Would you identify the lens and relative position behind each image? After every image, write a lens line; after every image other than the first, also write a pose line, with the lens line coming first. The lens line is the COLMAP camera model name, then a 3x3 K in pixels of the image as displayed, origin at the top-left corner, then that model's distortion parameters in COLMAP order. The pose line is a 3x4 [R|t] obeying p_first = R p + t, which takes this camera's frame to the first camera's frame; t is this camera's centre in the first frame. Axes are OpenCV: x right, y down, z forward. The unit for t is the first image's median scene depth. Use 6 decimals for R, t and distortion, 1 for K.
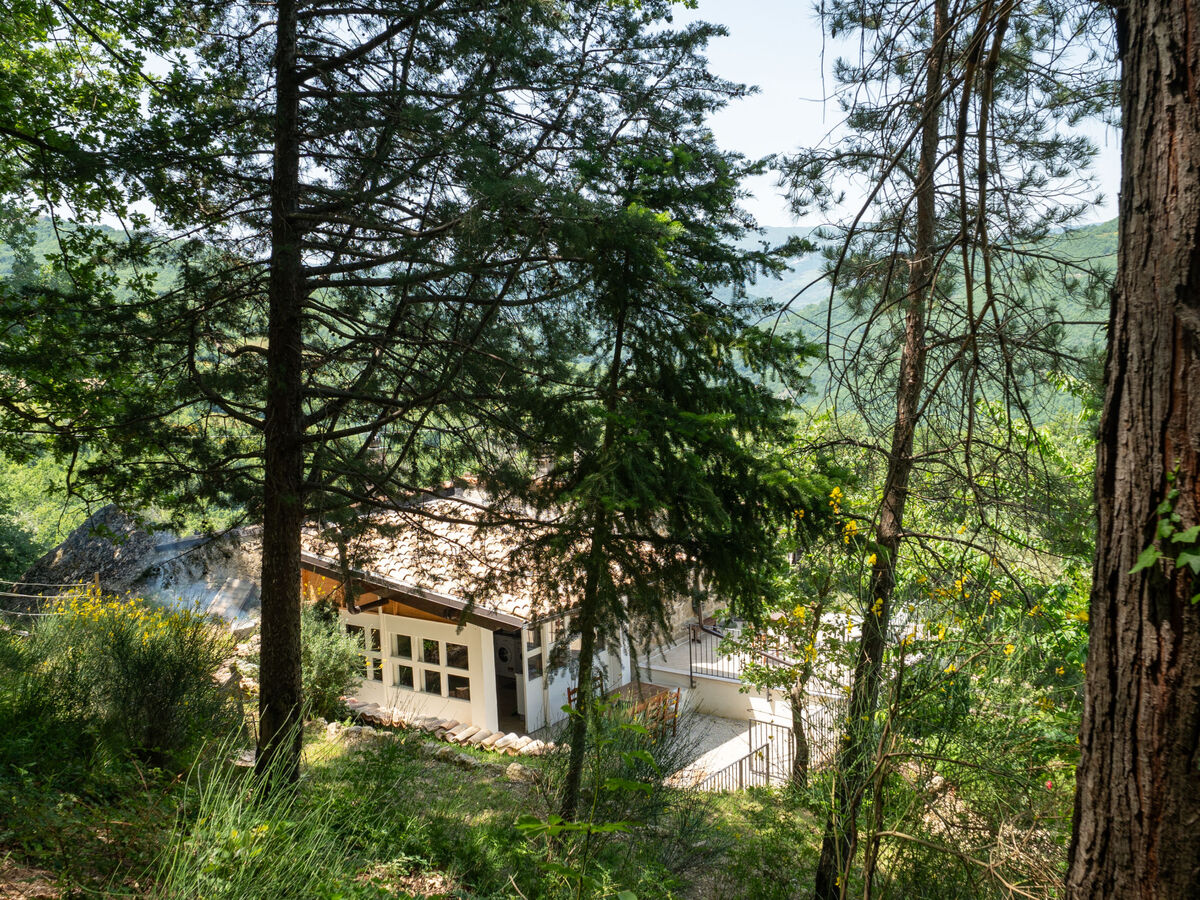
lens RADIAL K [[1241.0, 0, 600.0], [0, 1241.0, 450.0], [0, 0, 1]] dist [-0.063005, 0.030763]
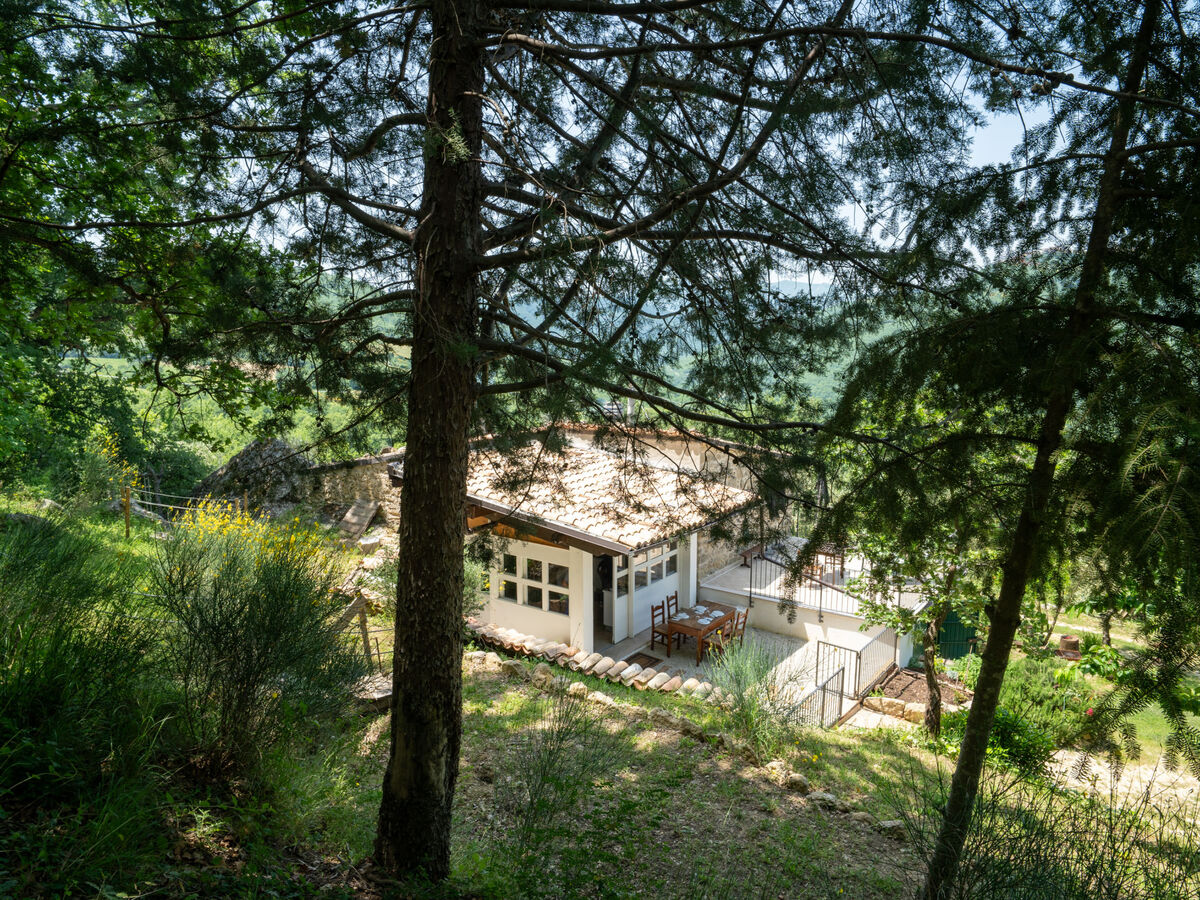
lens RADIAL K [[815.5, 0, 601.8], [0, 815.5, 453.2], [0, 0, 1]] dist [-0.071450, 0.056892]
pose [[0.999281, 0.037650, -0.004353, -0.076349], [-0.037474, 0.998674, 0.035296, 0.027781], [0.005677, -0.035107, 0.999367, 0.262891]]
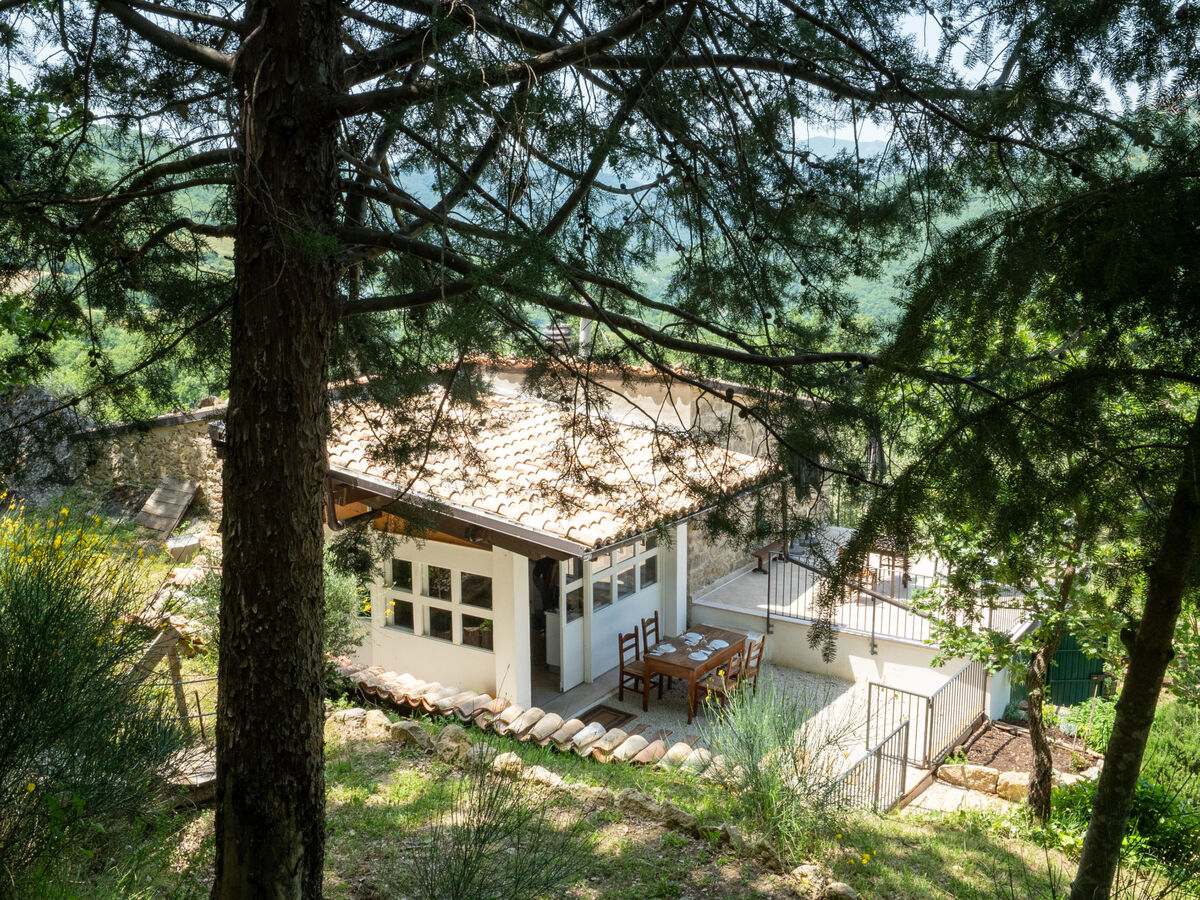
lens RADIAL K [[1241.0, 0, 600.0], [0, 1241.0, 450.0], [0, 0, 1]] dist [-0.063005, 0.030763]
pose [[0.998709, 0.026386, 0.043415, -0.075595], [-0.029468, 0.996972, 0.071966, 0.027785], [-0.041385, -0.073152, 0.996462, 0.266126]]
